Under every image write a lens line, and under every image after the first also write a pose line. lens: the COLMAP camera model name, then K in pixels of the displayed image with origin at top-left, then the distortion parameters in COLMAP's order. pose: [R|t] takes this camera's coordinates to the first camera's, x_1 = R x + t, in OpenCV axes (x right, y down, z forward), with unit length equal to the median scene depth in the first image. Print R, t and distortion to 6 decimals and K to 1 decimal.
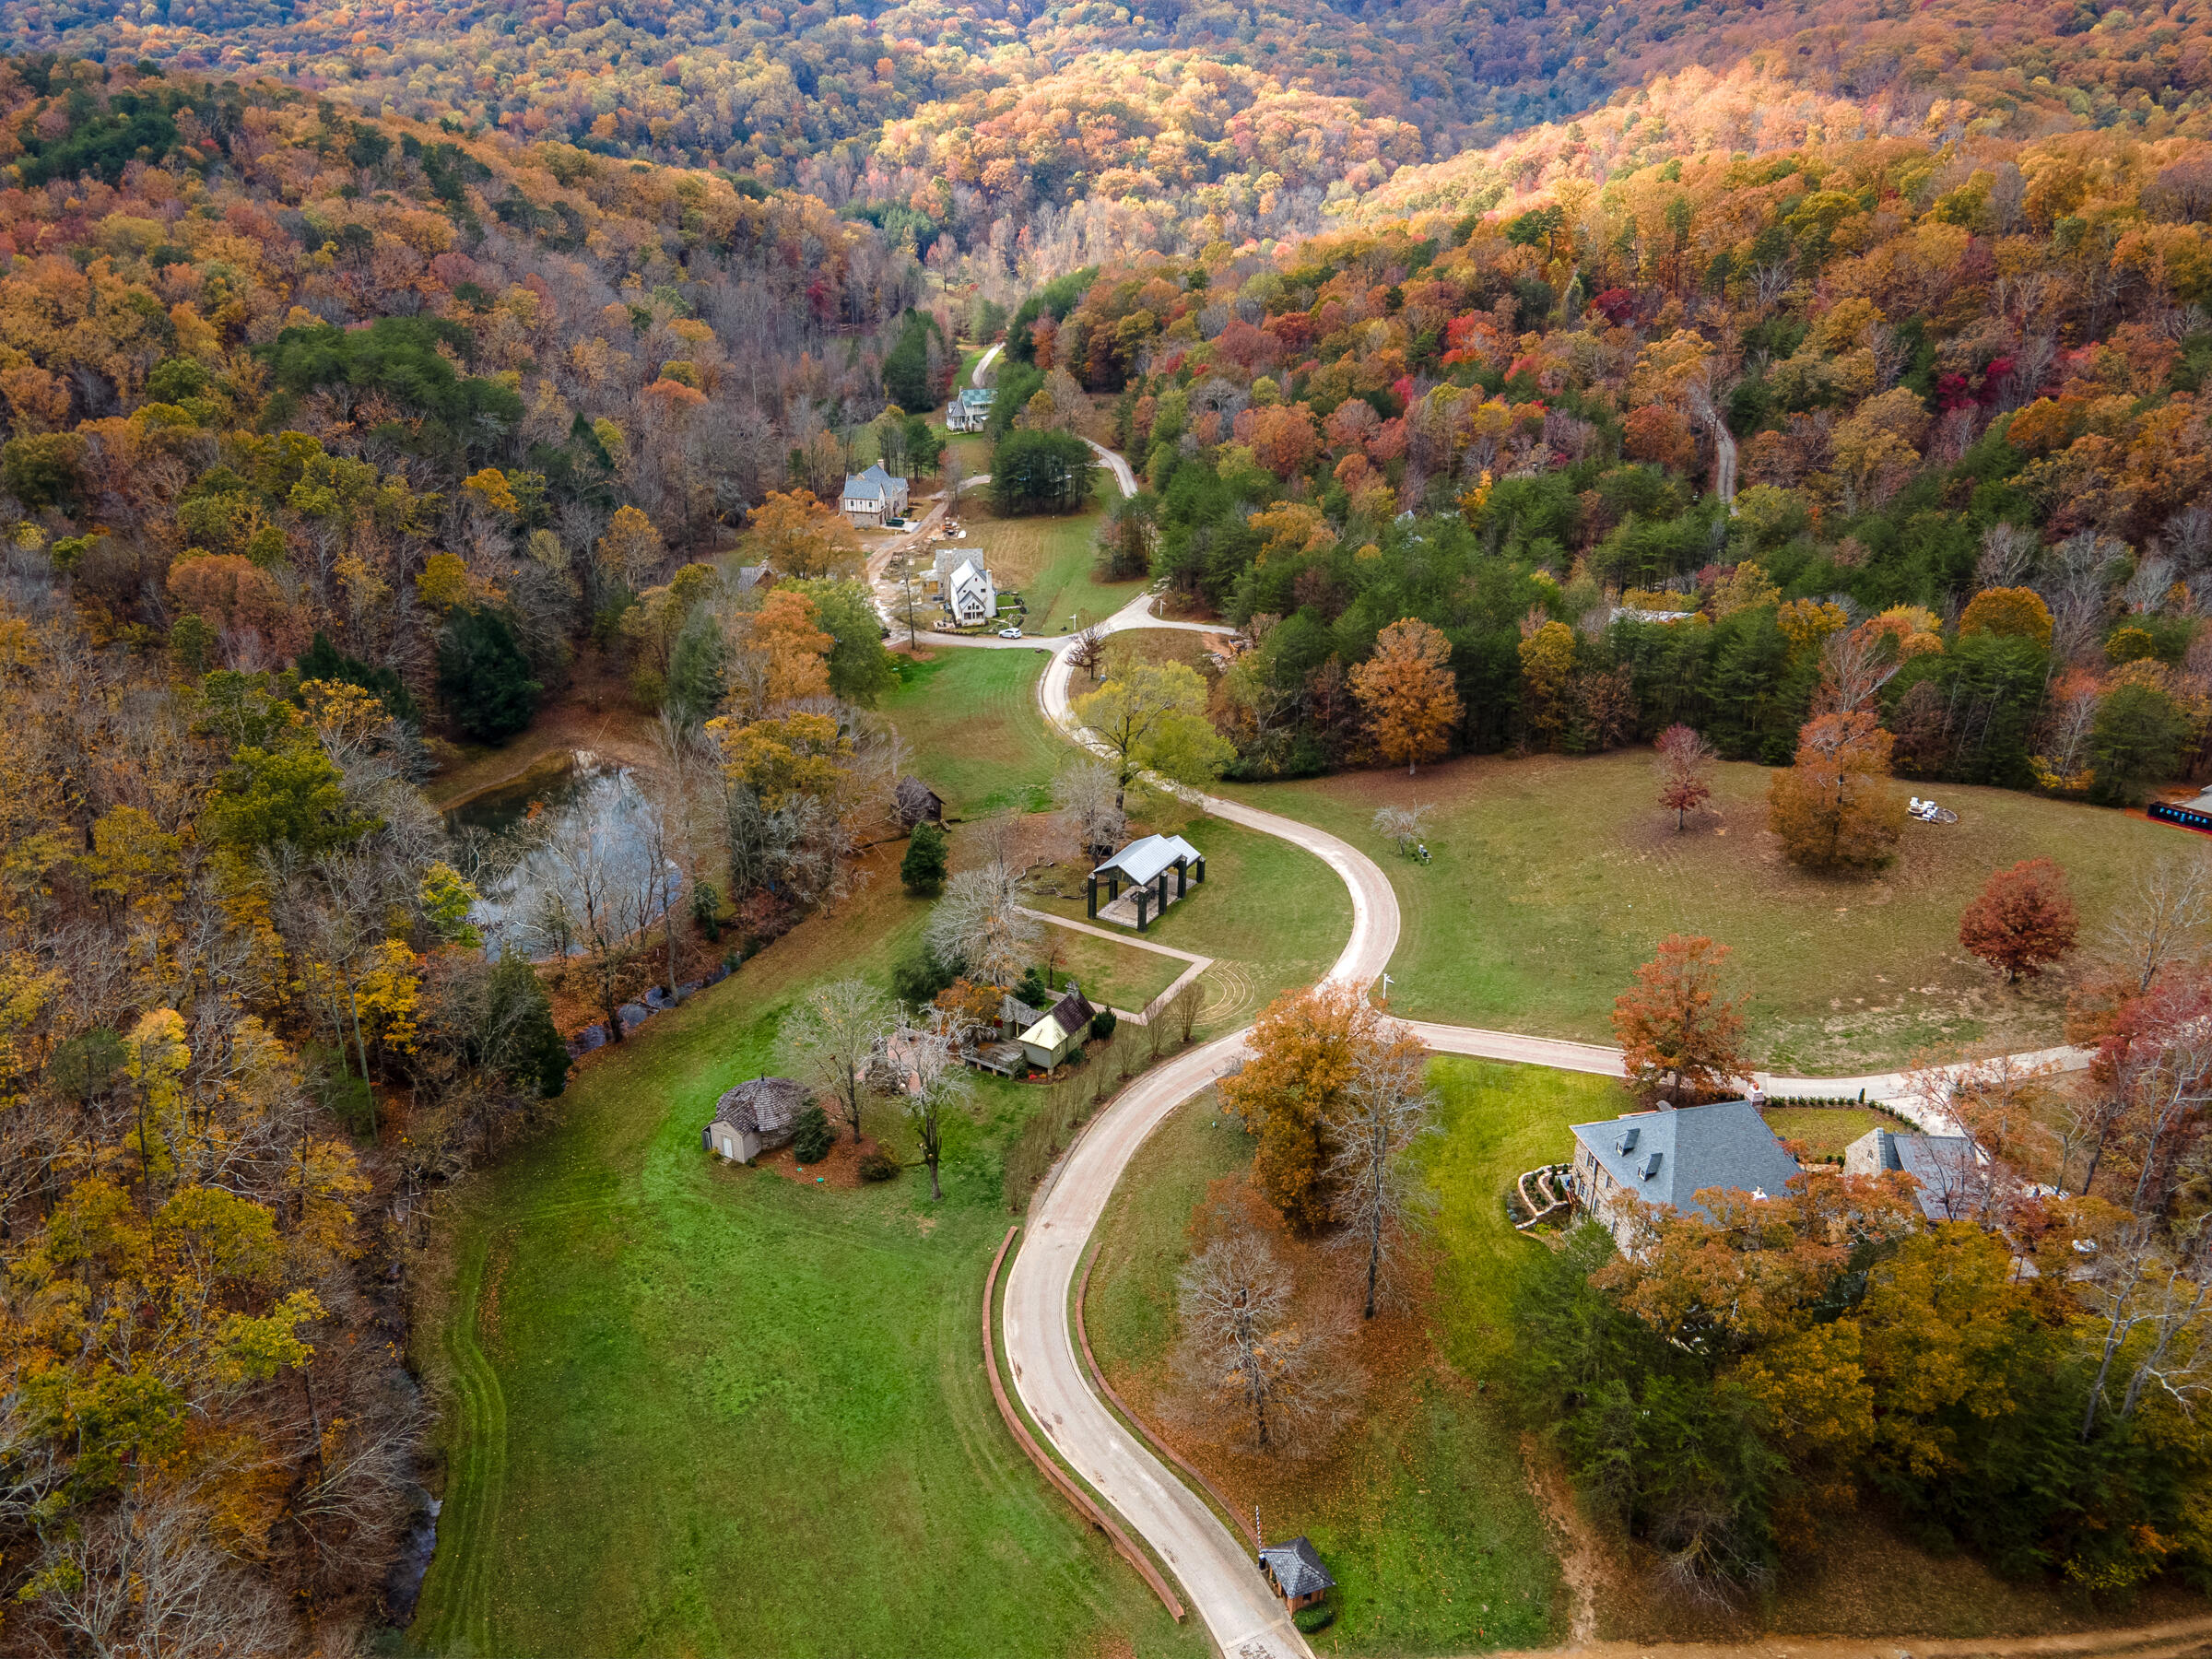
lens RADIAL K [[1636.3, 0, 1074.8], [0, 1636.3, 841.1], [0, 0, 1]] dist [0.014028, 0.029053]
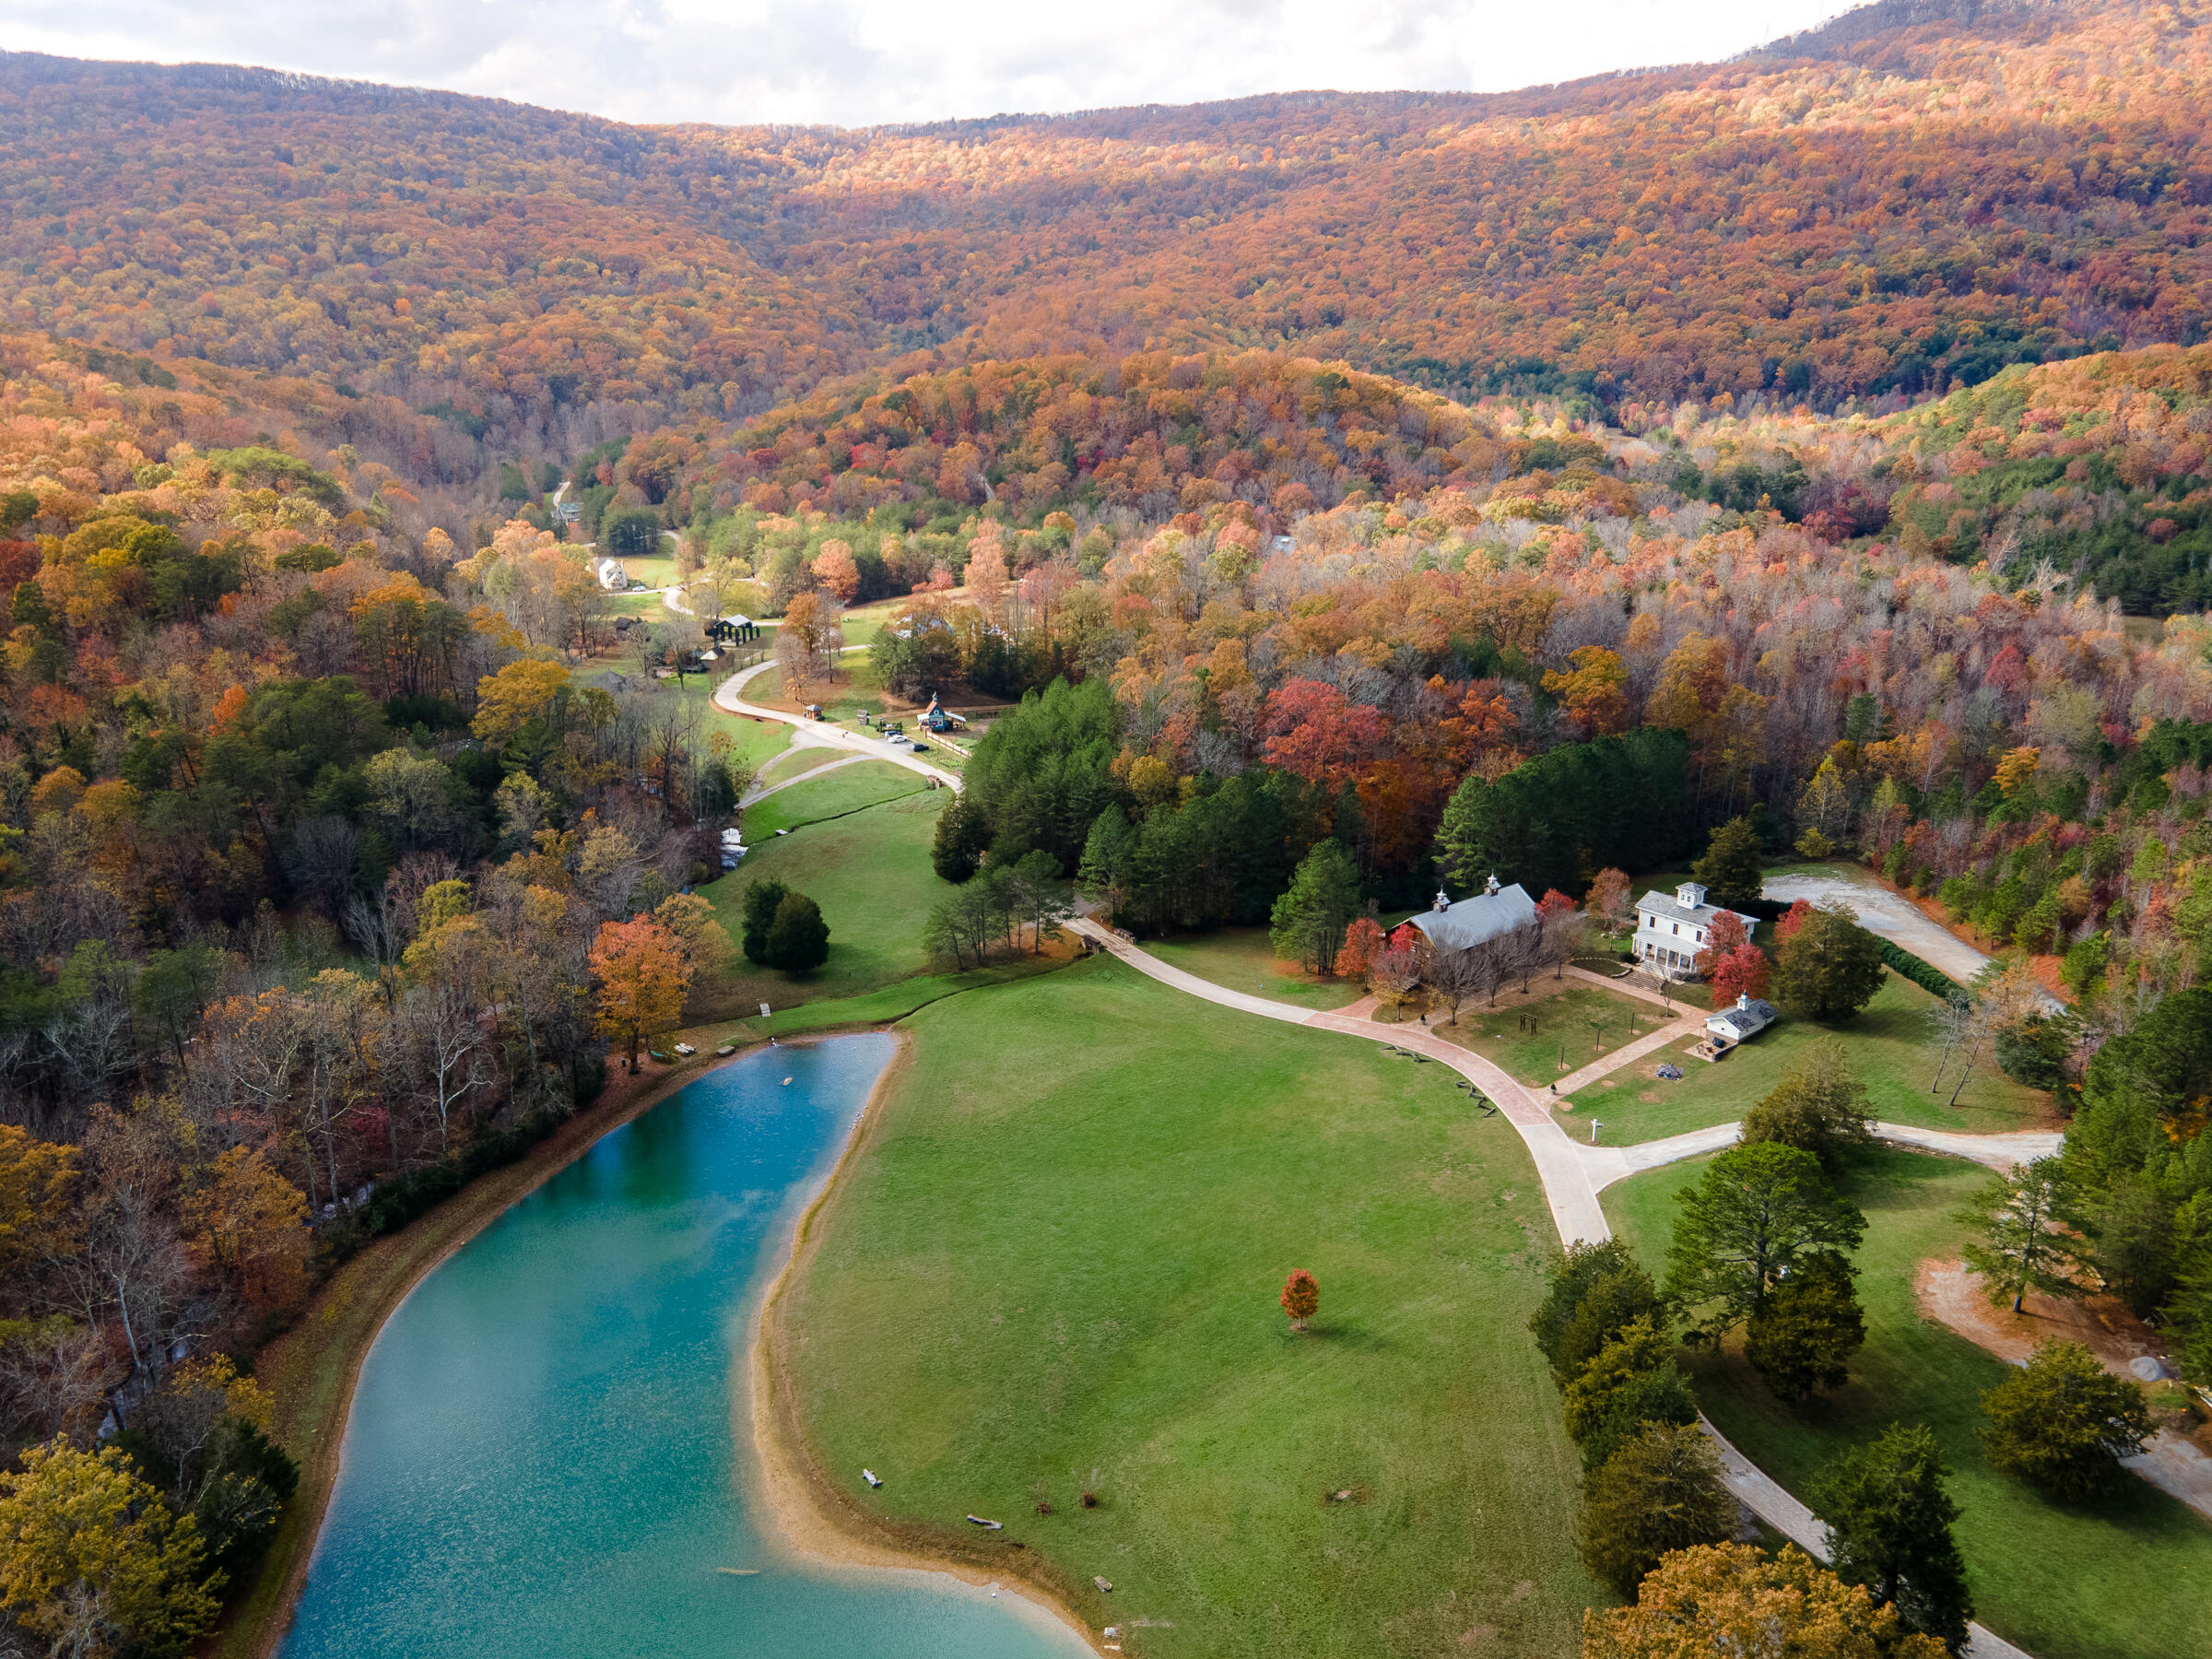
lens RADIAL K [[1636.3, 0, 1070.4], [0, 1636.3, 852.4], [0, 0, 1]] dist [0.014028, 0.029053]
pose [[0.949920, -0.093987, 0.298023, -0.125845], [0.128323, 0.986901, -0.097777, 0.339989], [-0.284929, 0.131124, 0.949538, -0.745024]]
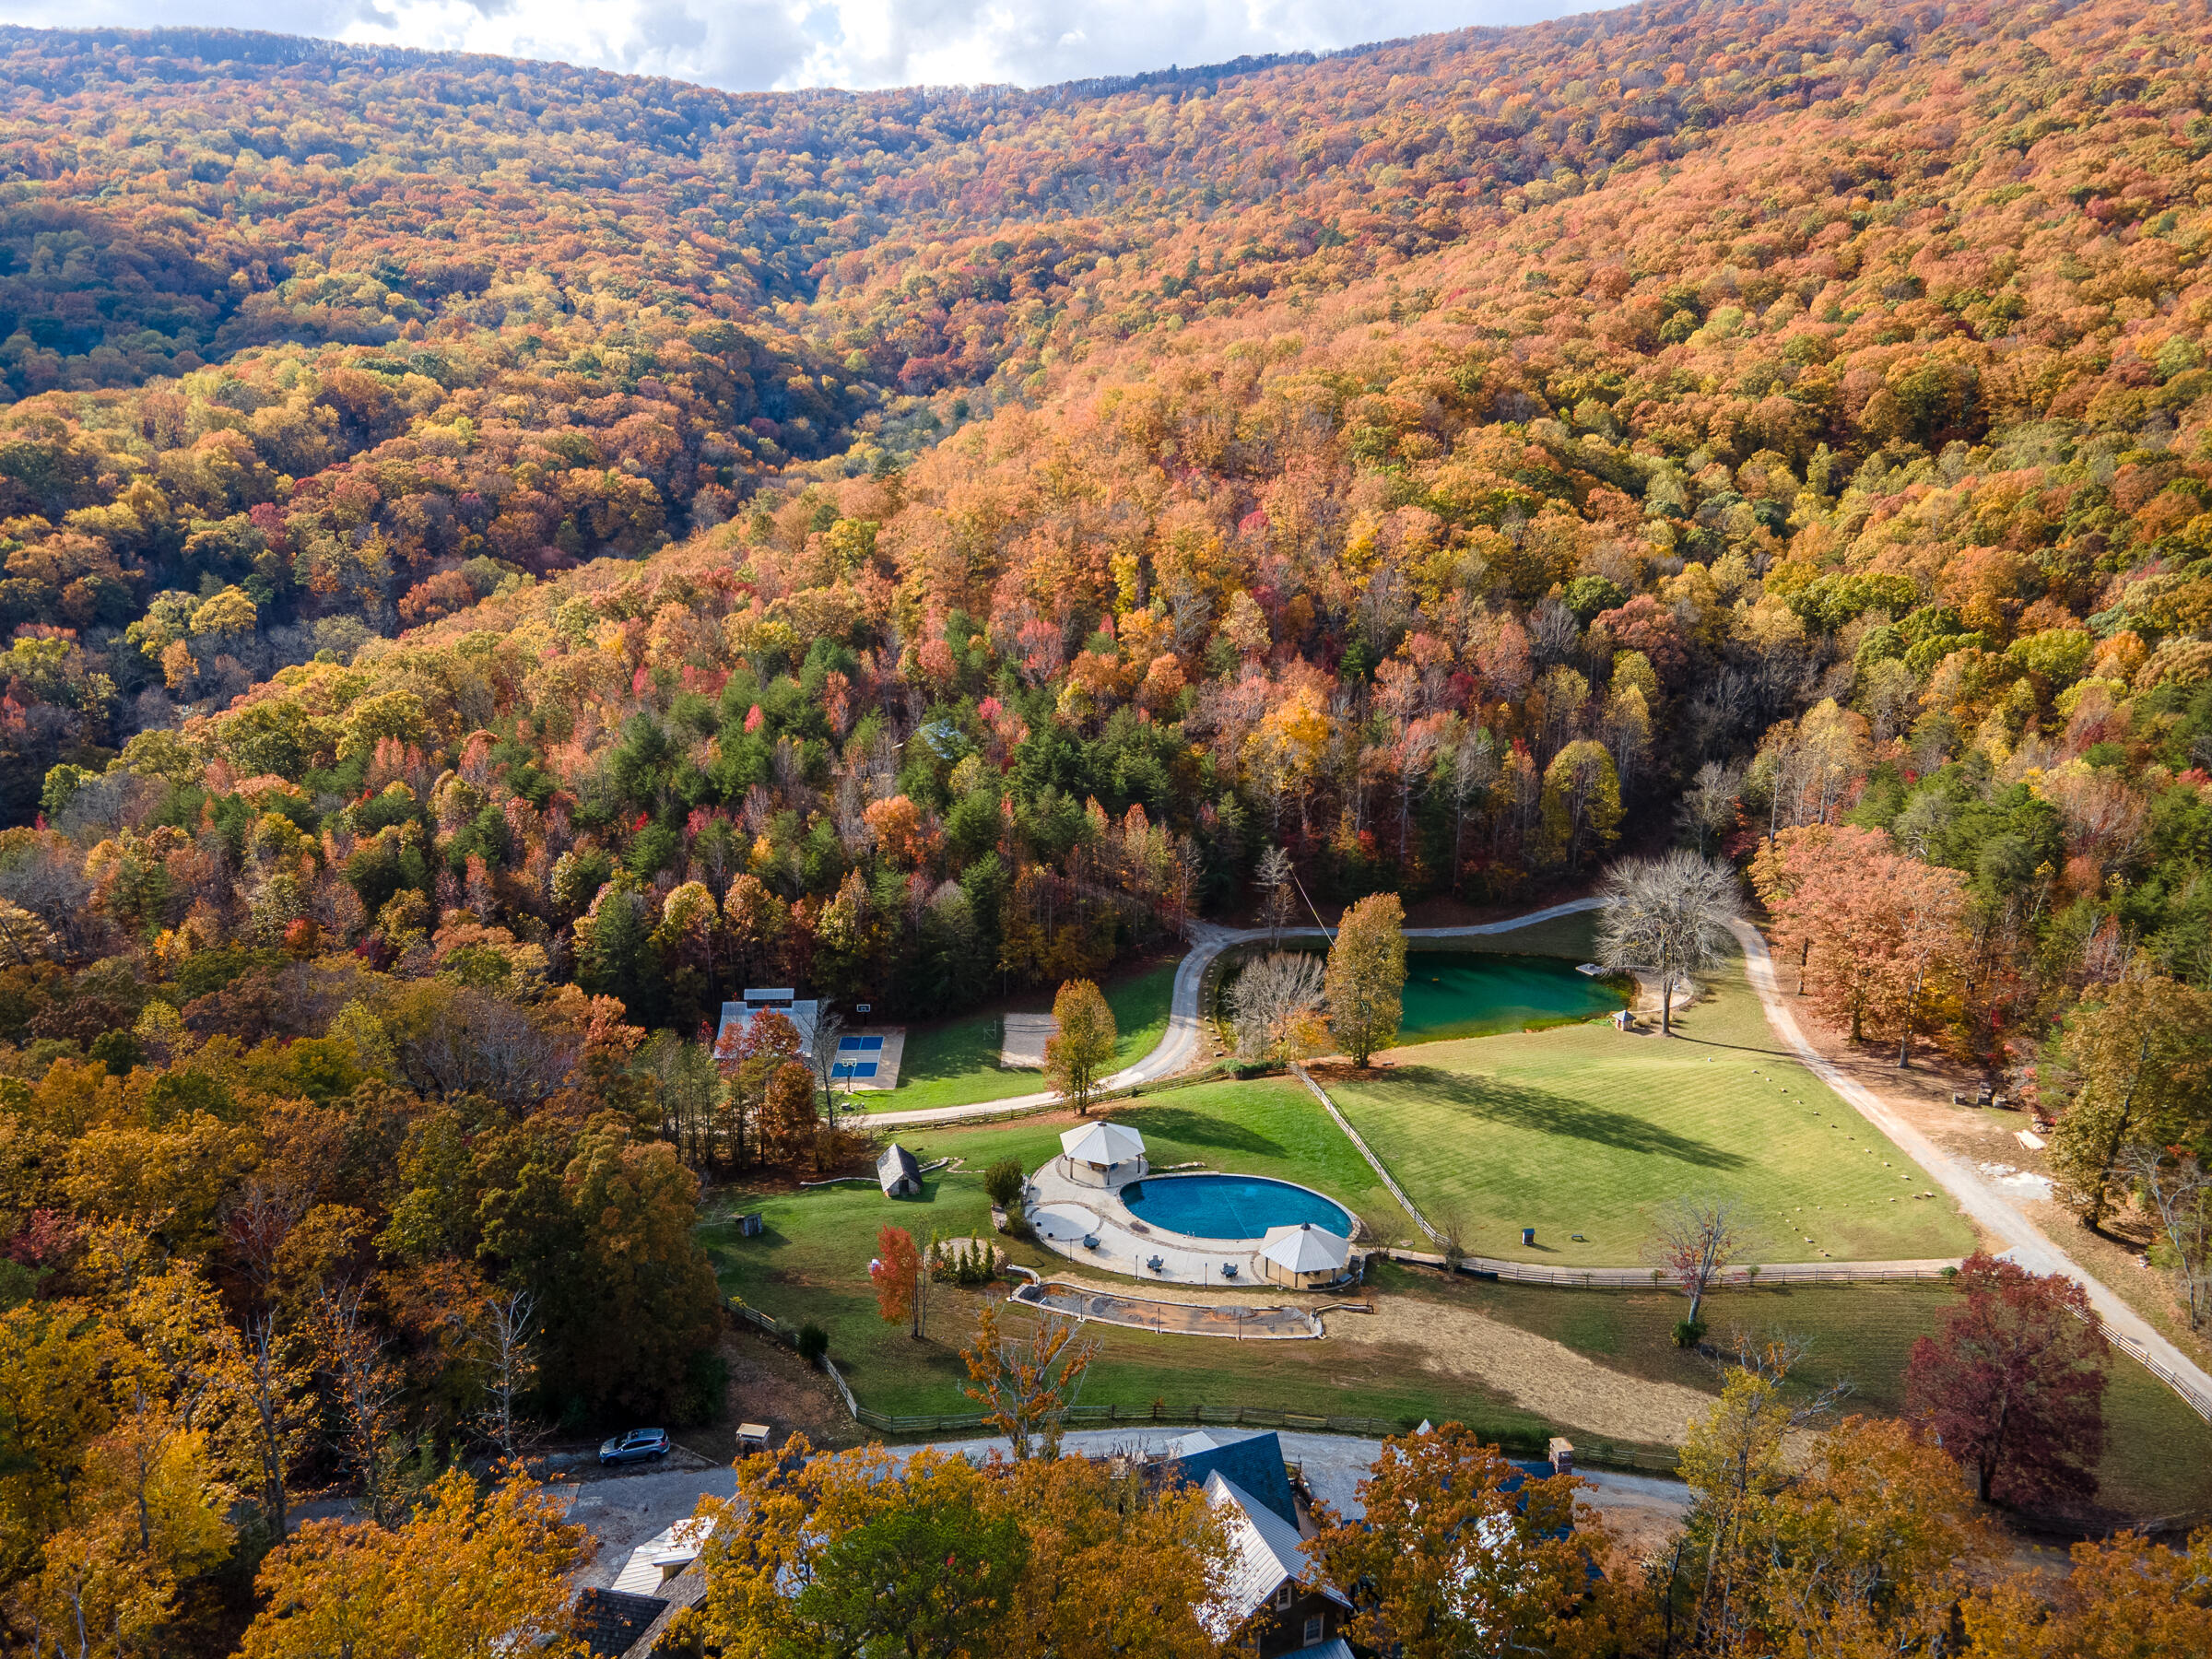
lens RADIAL K [[1636.3, 0, 1100.5], [0, 1636.3, 839.2], [0, 0, 1]] dist [0.014028, 0.029053]
pose [[0.989308, -0.044942, 0.138743, 0.693728], [0.063340, 0.989333, -0.131184, -0.548579], [-0.131368, 0.138569, 0.981601, 1.049333]]
